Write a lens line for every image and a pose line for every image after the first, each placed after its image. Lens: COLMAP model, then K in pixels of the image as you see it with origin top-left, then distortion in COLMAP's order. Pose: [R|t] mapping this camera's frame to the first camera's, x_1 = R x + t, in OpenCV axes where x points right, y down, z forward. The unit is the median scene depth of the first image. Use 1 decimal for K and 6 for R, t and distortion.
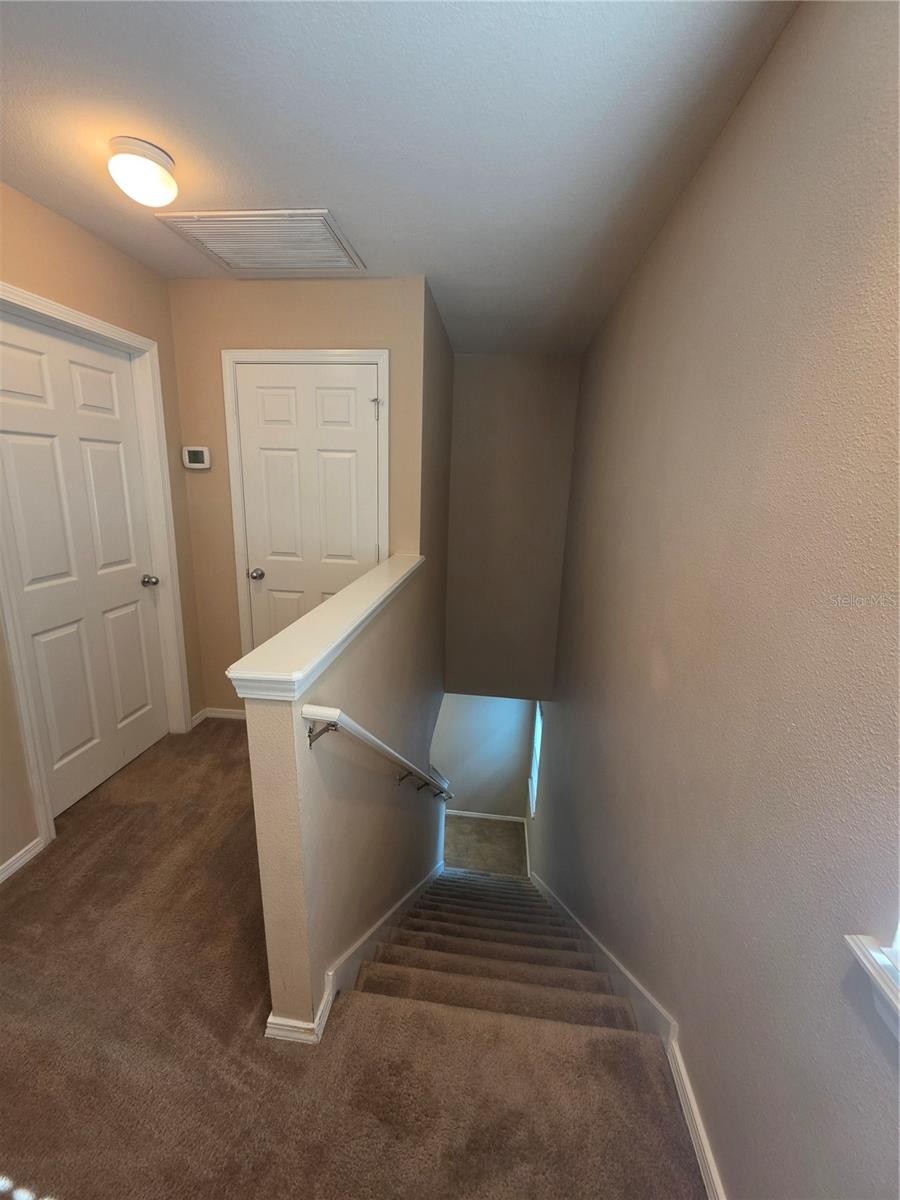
lens RADIAL K [[480.3, 0, 449.3], [0, 480.3, 600.6], [0, 0, 1]] dist [-0.001033, 0.000208]
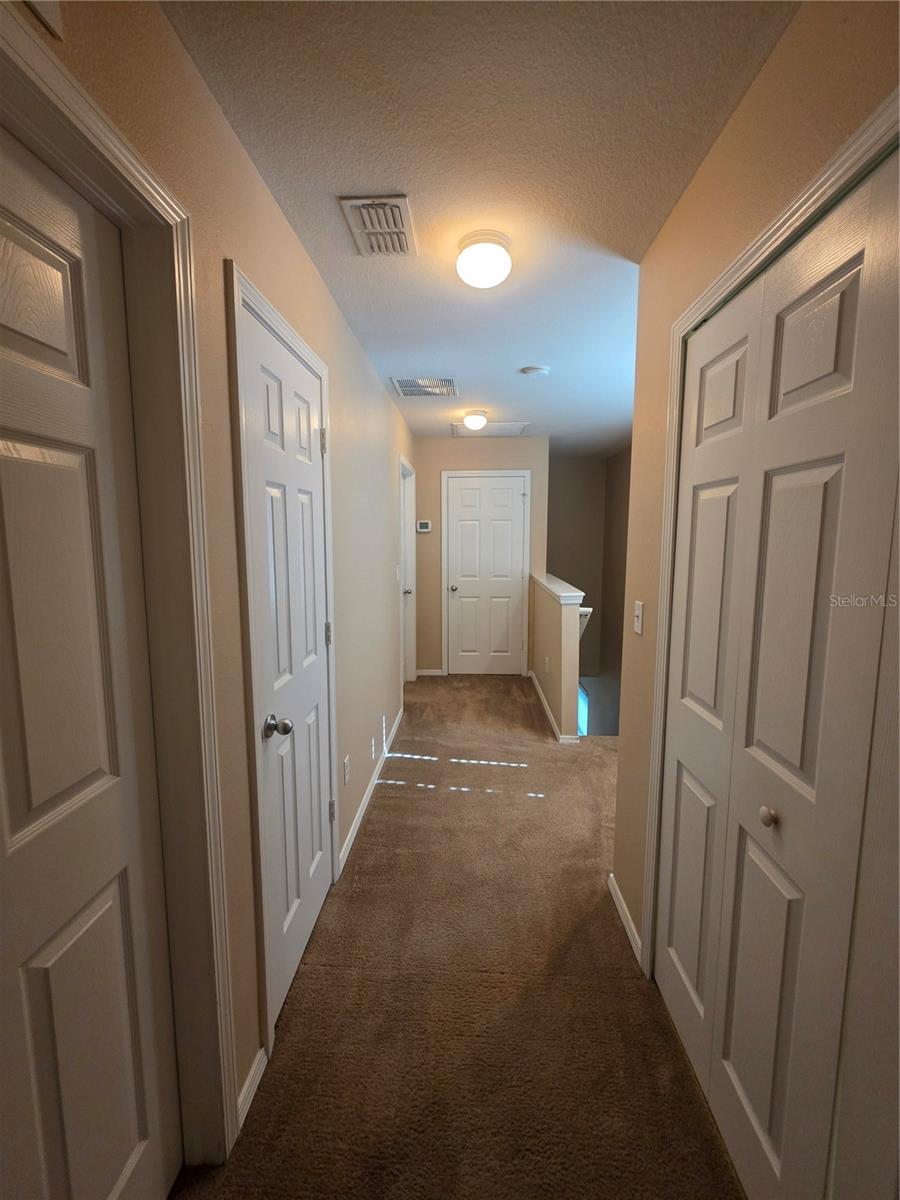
lens RADIAL K [[480.3, 0, 452.6], [0, 480.3, 598.6], [0, 0, 1]] dist [-0.001033, 0.000208]
pose [[0.997566, -0.041815, 0.055807, -0.566136], [0.048388, 0.991330, -0.122164, 0.225496], [-0.050214, 0.124567, 0.990940, -0.860351]]
